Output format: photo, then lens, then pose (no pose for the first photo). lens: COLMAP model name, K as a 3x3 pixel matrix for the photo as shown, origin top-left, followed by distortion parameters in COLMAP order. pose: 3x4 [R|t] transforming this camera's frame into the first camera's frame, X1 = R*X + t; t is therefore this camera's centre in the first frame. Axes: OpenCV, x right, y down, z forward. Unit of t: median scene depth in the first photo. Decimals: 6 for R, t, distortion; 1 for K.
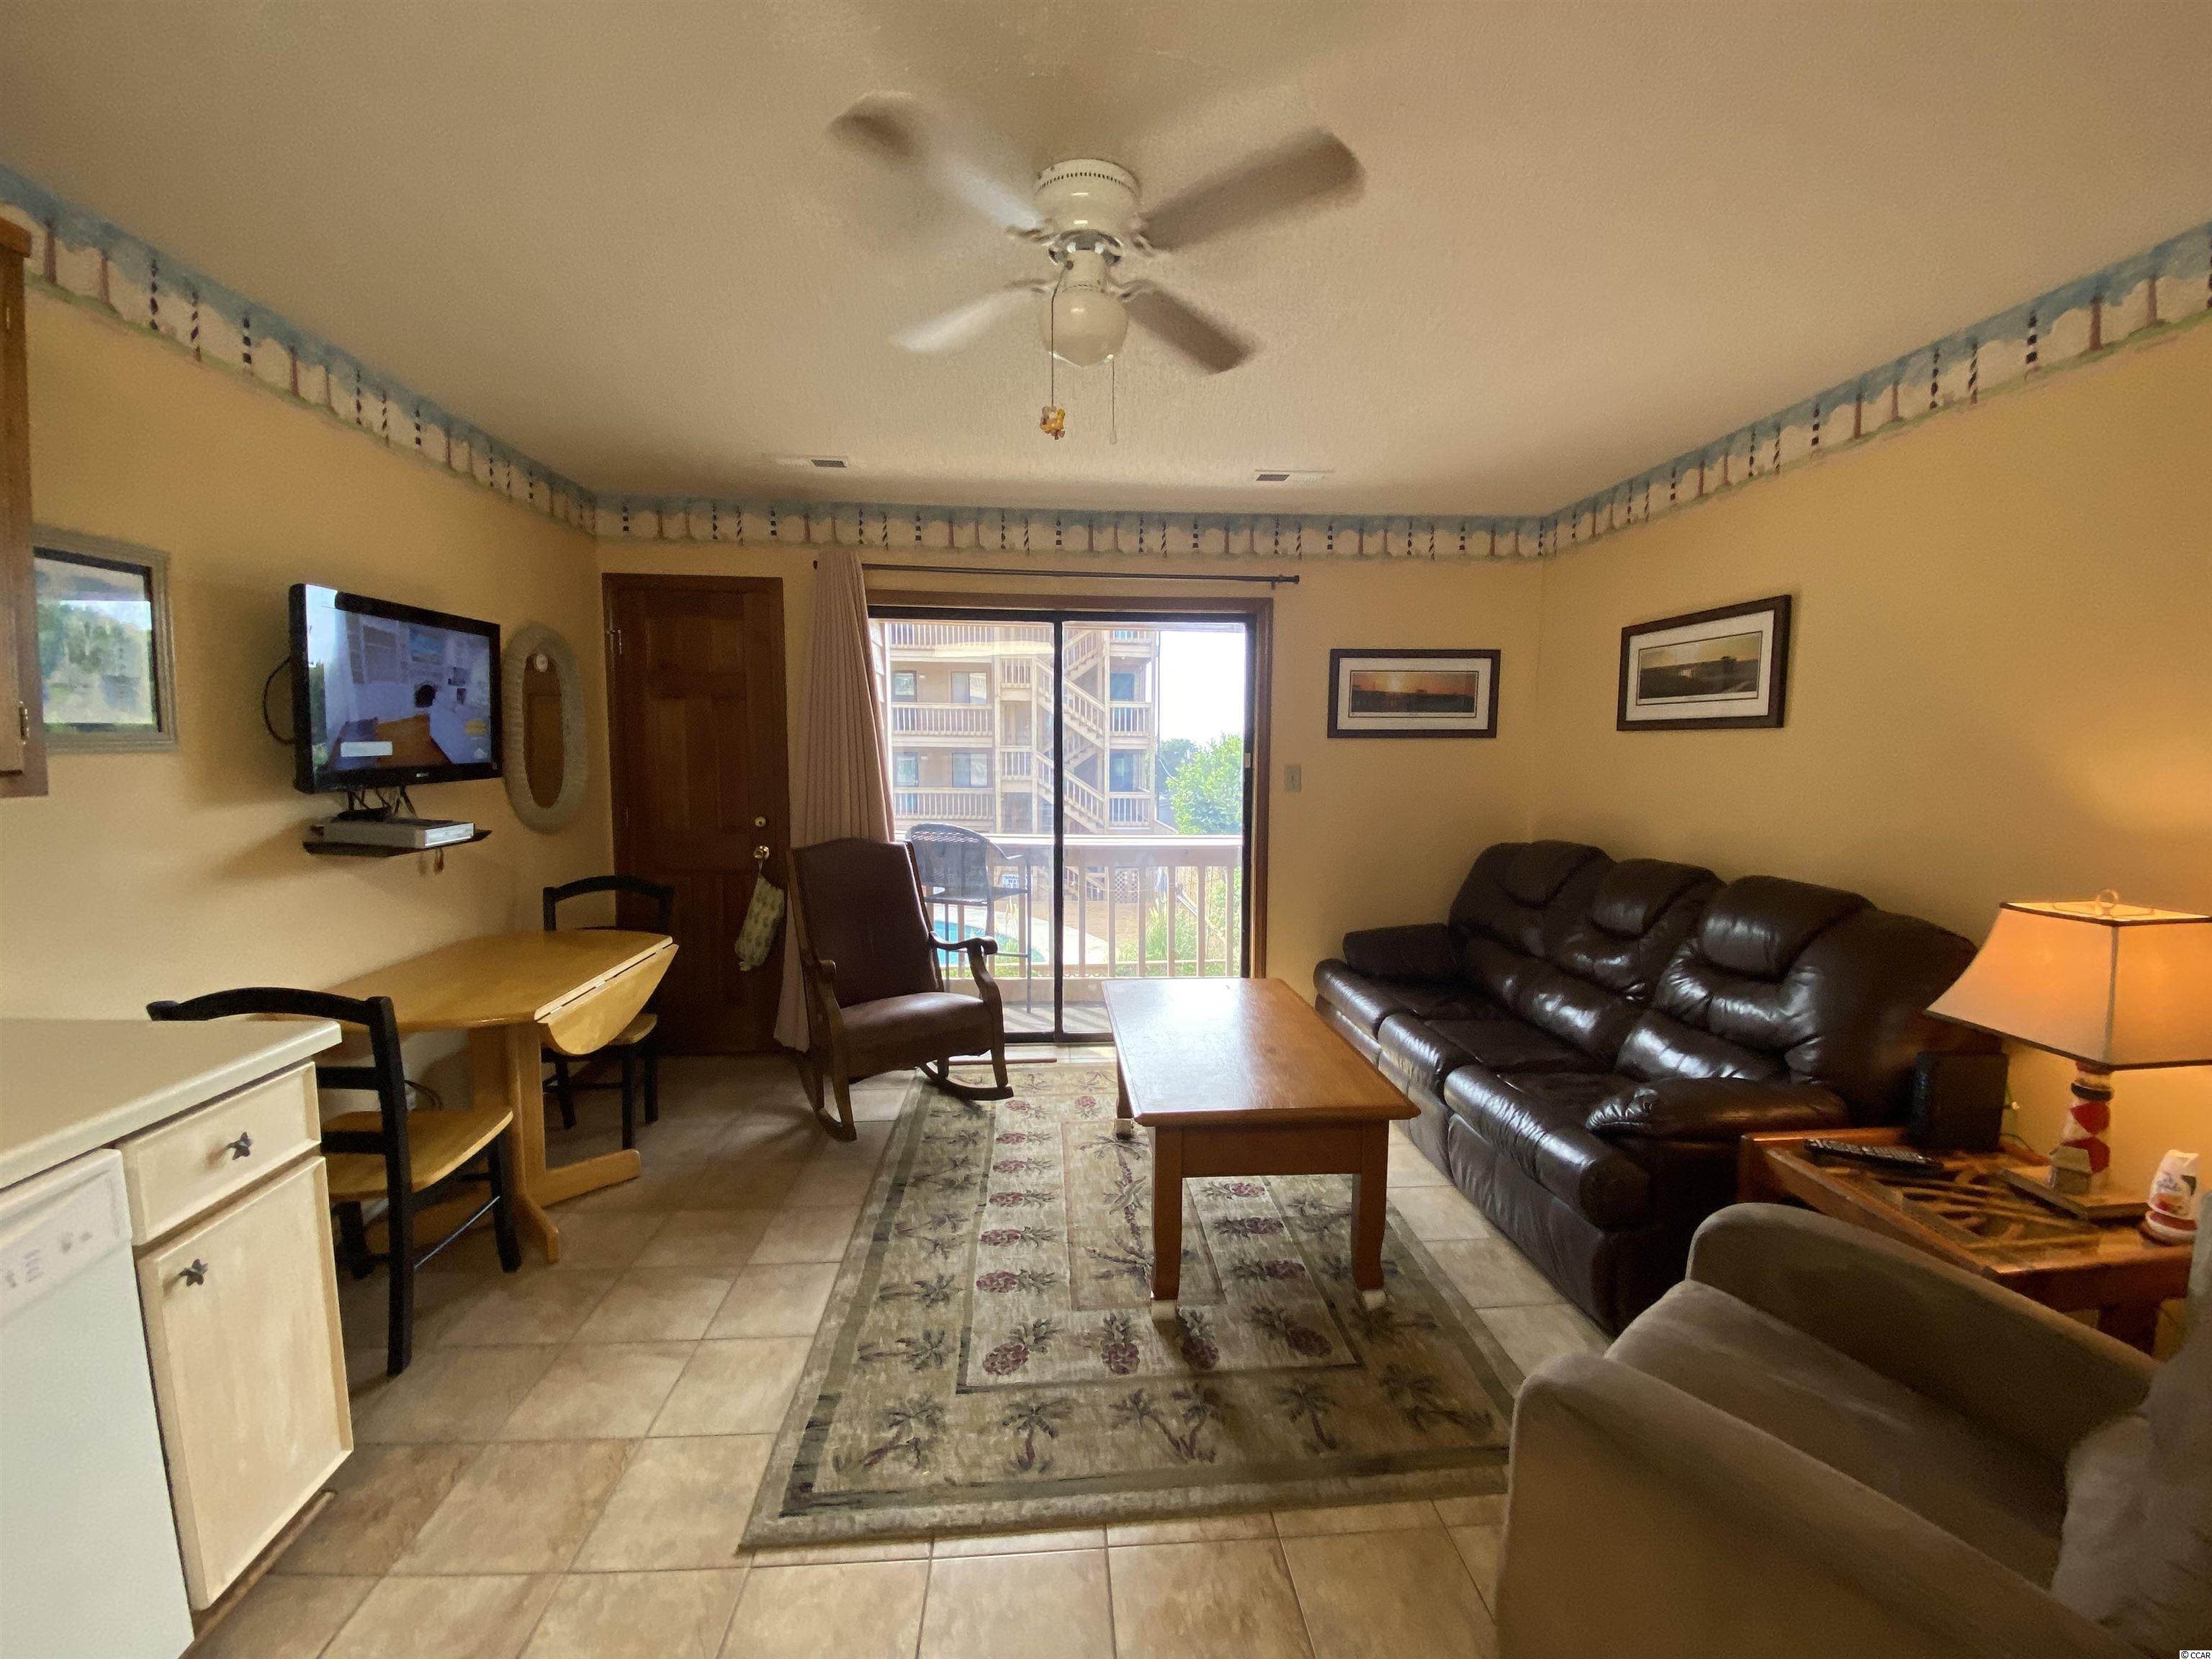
lens RADIAL K [[905.1, 0, 1112.7], [0, 905.1, 834.0], [0, 0, 1]] dist [0.001883, -0.012345]
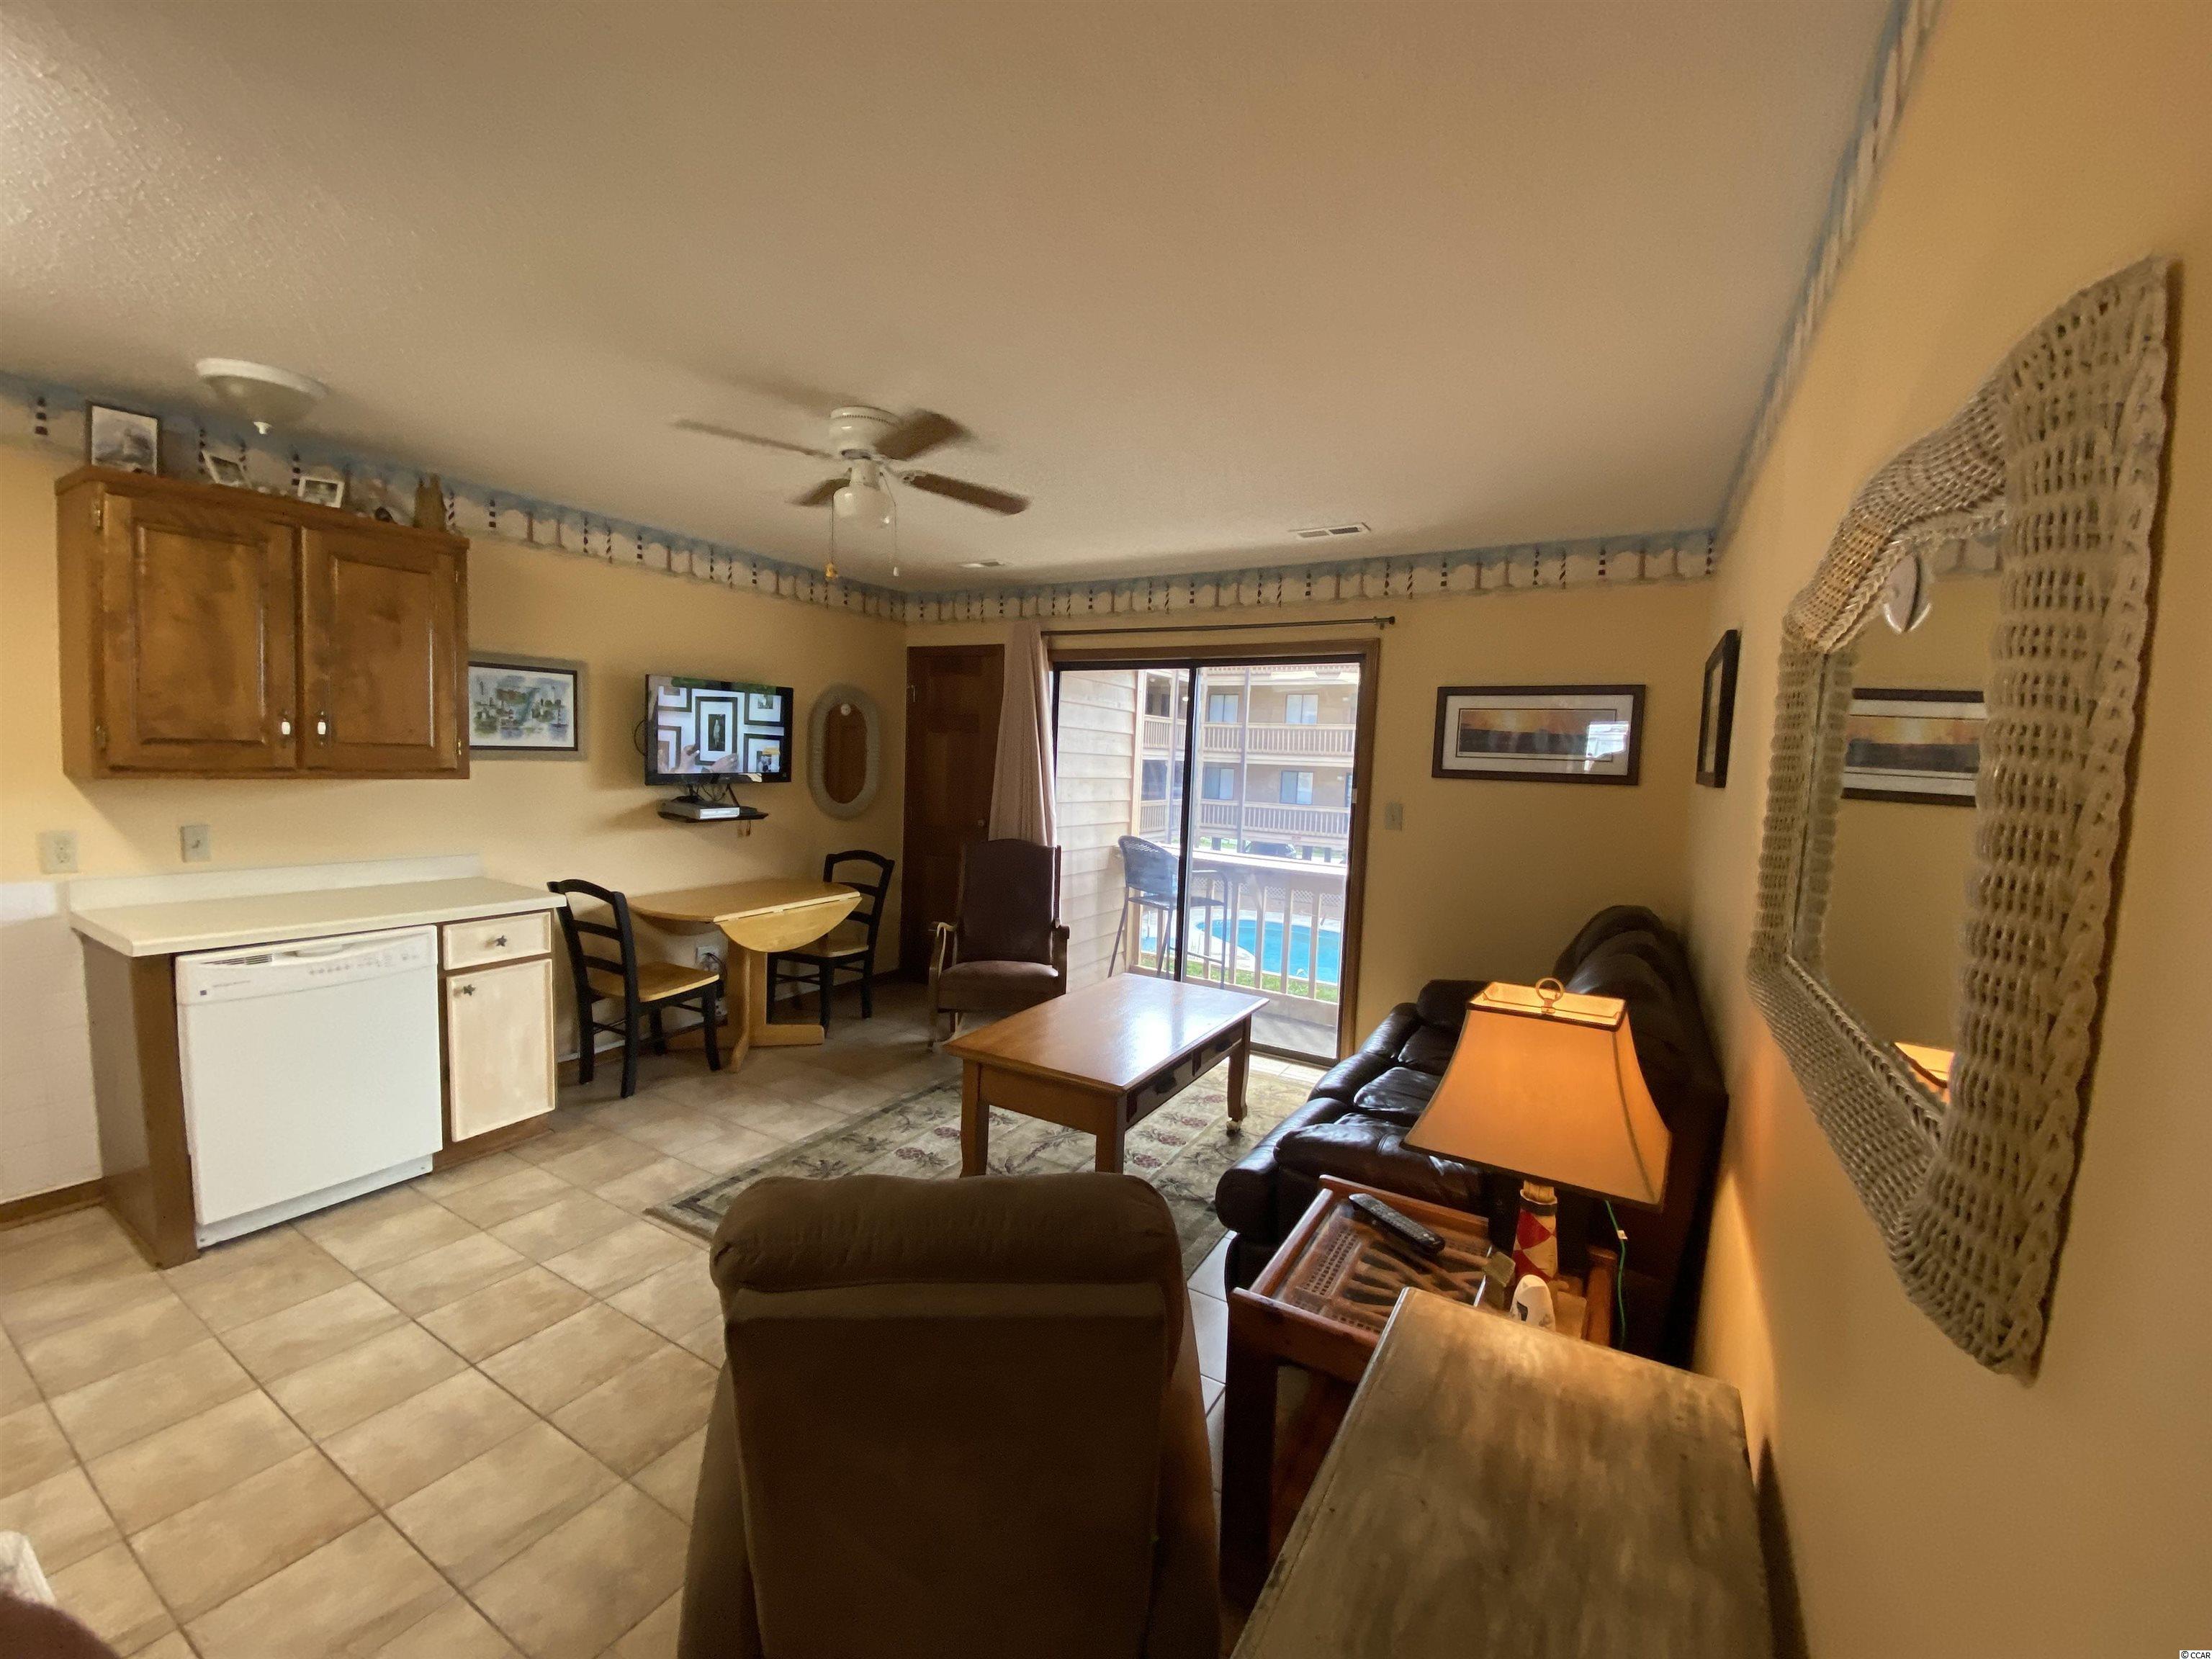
lens RADIAL K [[905.1, 0, 1109.2], [0, 905.1, 831.5], [0, 0, 1]] dist [0.001883, -0.012345]
pose [[0.820528, 0.072591, -0.566978, 0.737580], [-0.086445, 0.996254, 0.002449, -0.028366], [0.565032, 0.047003, 0.823729, -0.006059]]
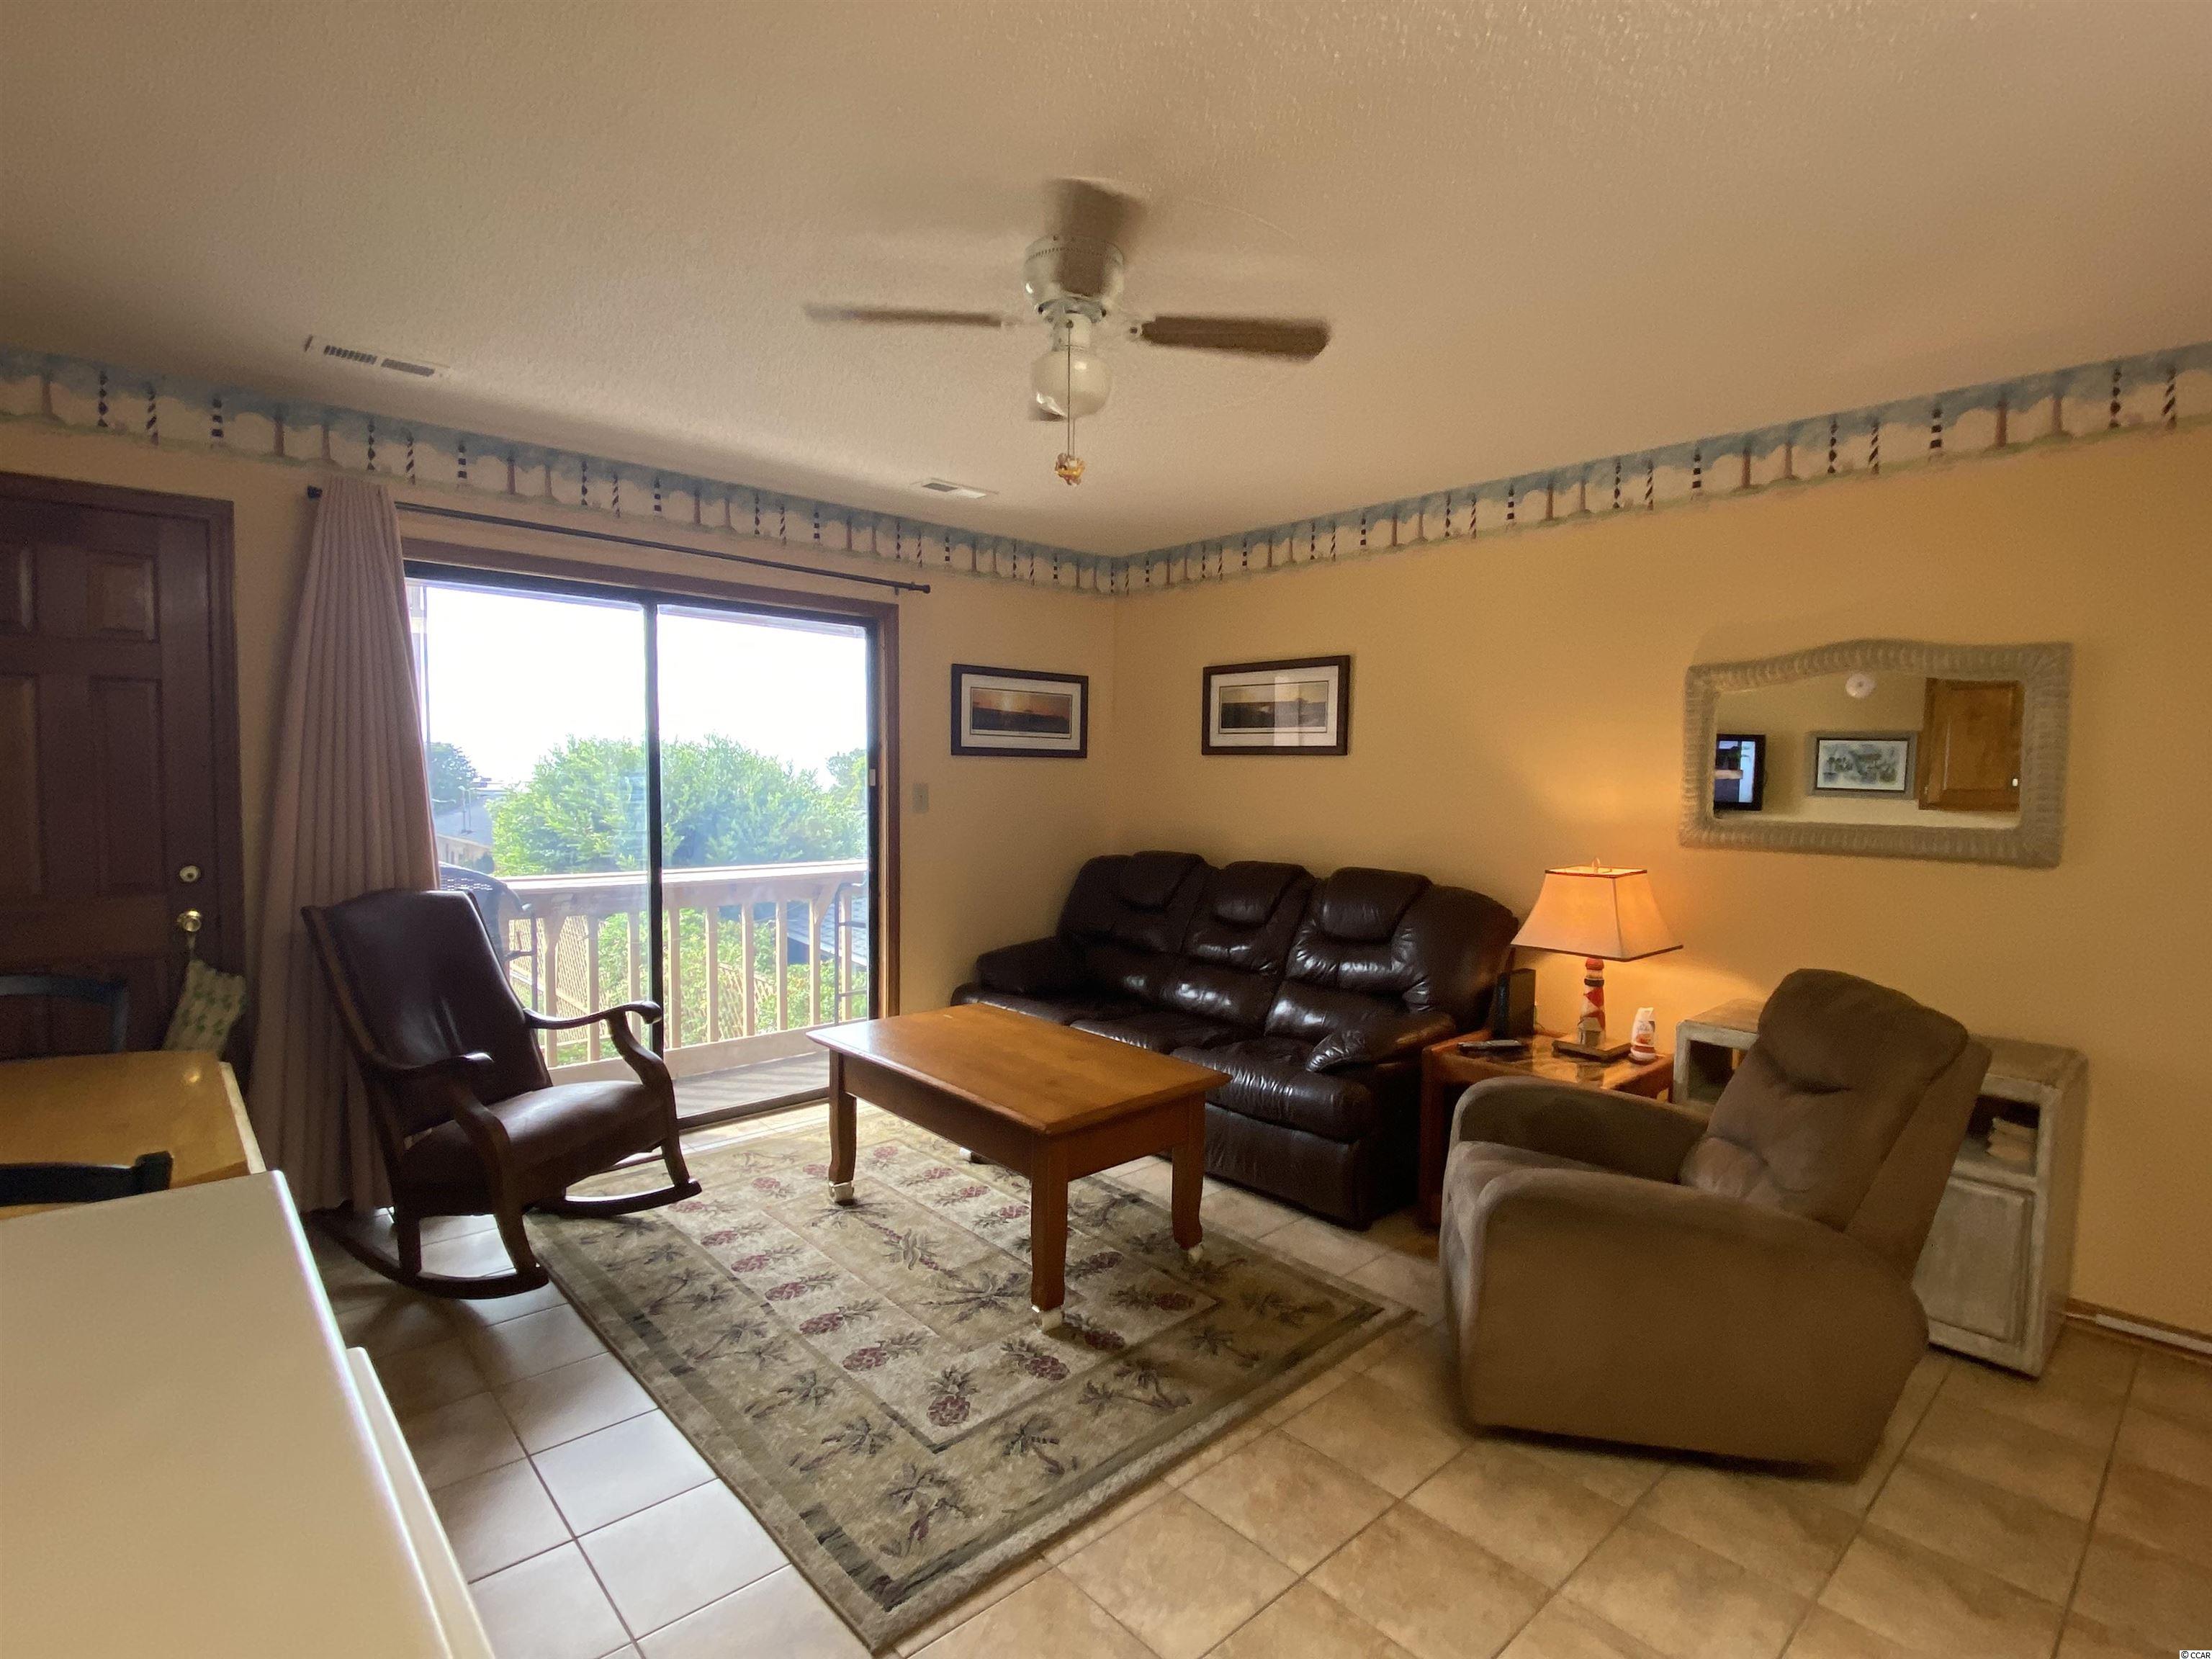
lens RADIAL K [[1075.1, 0, 1131.9], [0, 1075.1, 831.5], [0, 0, 1]] dist [0.011163, -0.013740]
pose [[0.778192, -0.029000, 0.627356, -0.480724], [0.049324, 0.998670, -0.015019, 0.001394], [-0.626086, 0.042631, 0.778588, -0.016549]]
